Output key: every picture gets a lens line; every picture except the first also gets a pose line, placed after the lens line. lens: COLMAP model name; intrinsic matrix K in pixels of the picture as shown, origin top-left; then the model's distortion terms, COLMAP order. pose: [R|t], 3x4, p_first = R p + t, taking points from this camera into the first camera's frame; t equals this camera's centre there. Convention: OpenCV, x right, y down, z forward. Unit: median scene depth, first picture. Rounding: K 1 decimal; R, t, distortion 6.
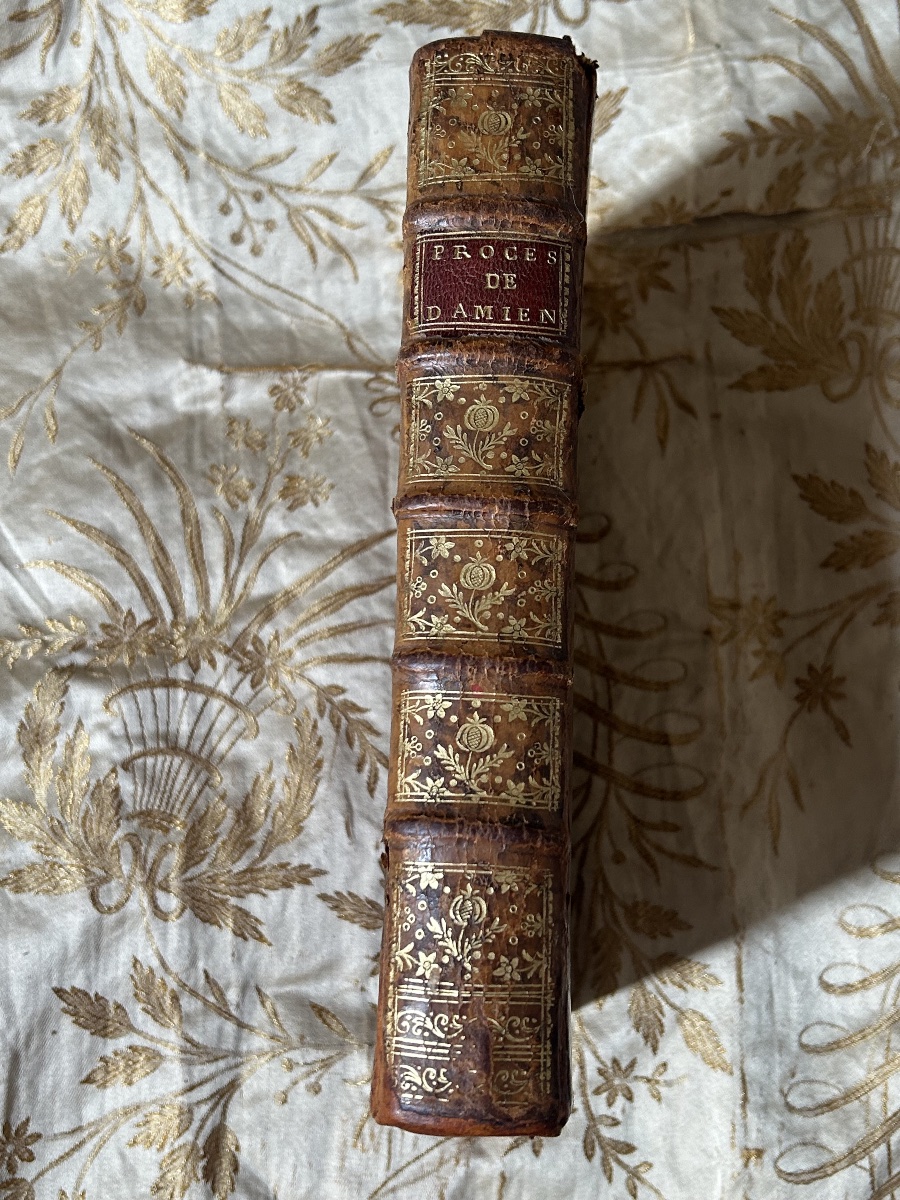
lens RADIAL K [[1322.6, 0, 455.3], [0, 1322.6, 599.2], [0, 0, 1]] dist [0.079099, 0.000000]
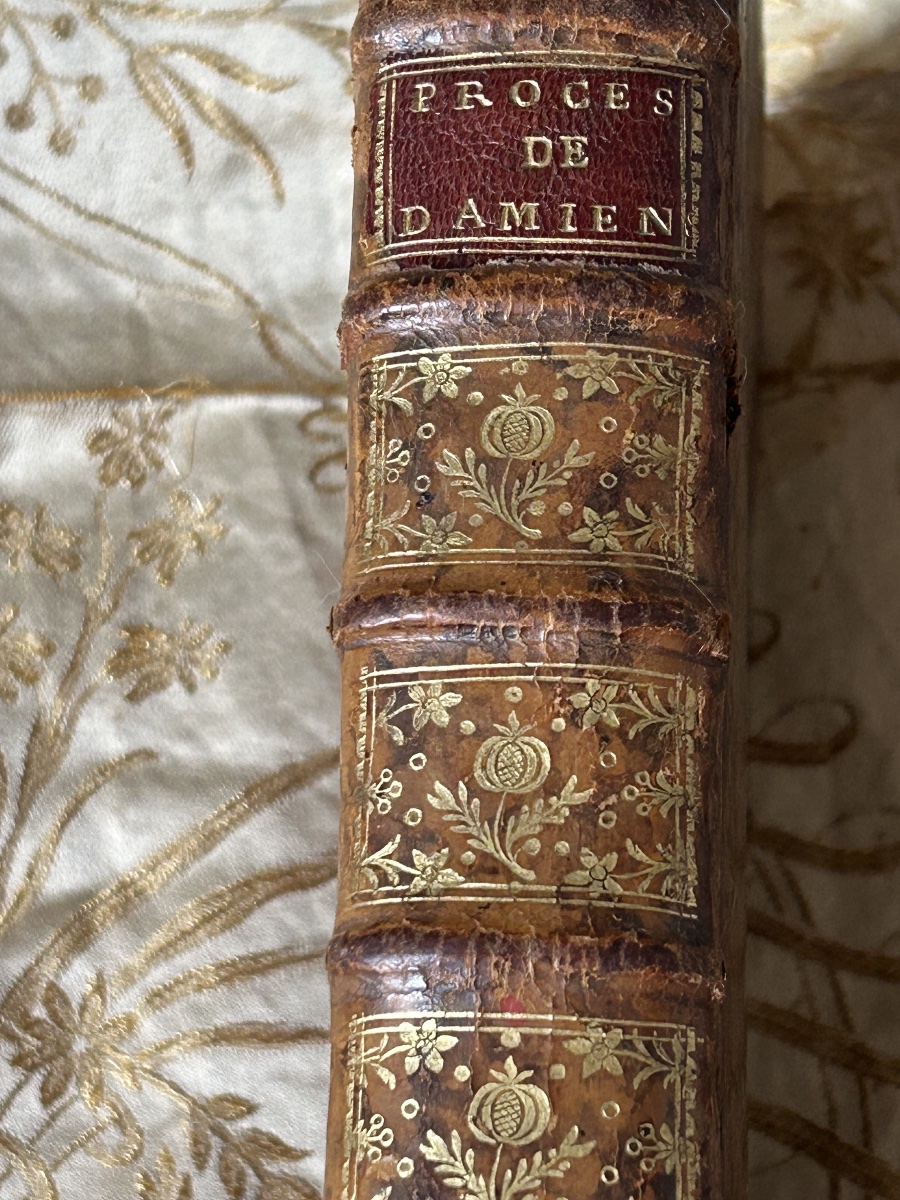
lens RADIAL K [[3299.3, 0, 448.1], [0, 3299.3, 600.0], [0, 0, 1]] dist [0.159366, 0.000000]
pose [[0.998903, -0.018360, -0.043089, 0.043140], [0.011949, 0.989419, -0.144597, 0.087729], [0.045288, 0.143923, 0.988552, -0.142943]]
